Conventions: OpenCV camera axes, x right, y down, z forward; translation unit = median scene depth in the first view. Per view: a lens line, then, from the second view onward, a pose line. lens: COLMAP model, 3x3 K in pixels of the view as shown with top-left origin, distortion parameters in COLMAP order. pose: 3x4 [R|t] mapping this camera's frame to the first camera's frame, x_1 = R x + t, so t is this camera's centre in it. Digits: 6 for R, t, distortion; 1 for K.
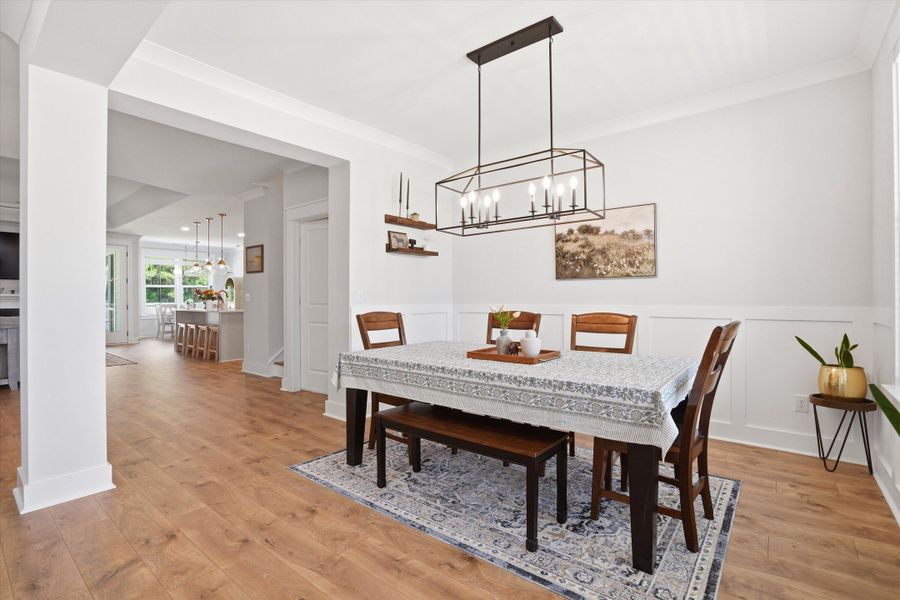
lens RADIAL K [[421.8, 0, 455.8], [0, 421.8, 295.9], [0, 0, 1]] dist [-0.041790, 0.013889]
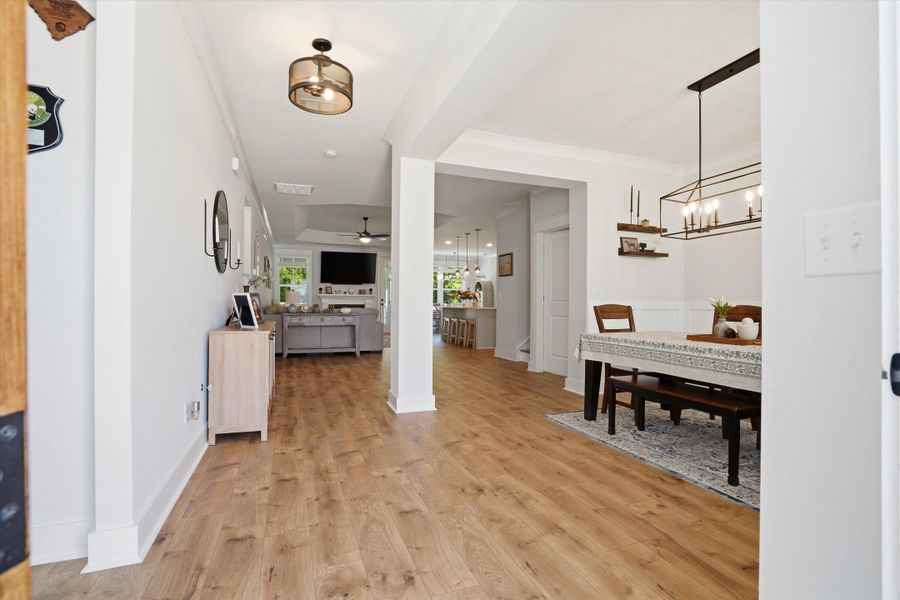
lens RADIAL K [[421.8, 0, 456.1], [0, 421.8, 297.3], [0, 0, 1]] dist [-0.041790, 0.013889]
pose [[0.859899, 0.007225, -0.510413, 0.063268], [-0.010337, 0.999941, -0.003261, 0.032476], [0.510360, 0.008080, 0.859923, -0.352331]]
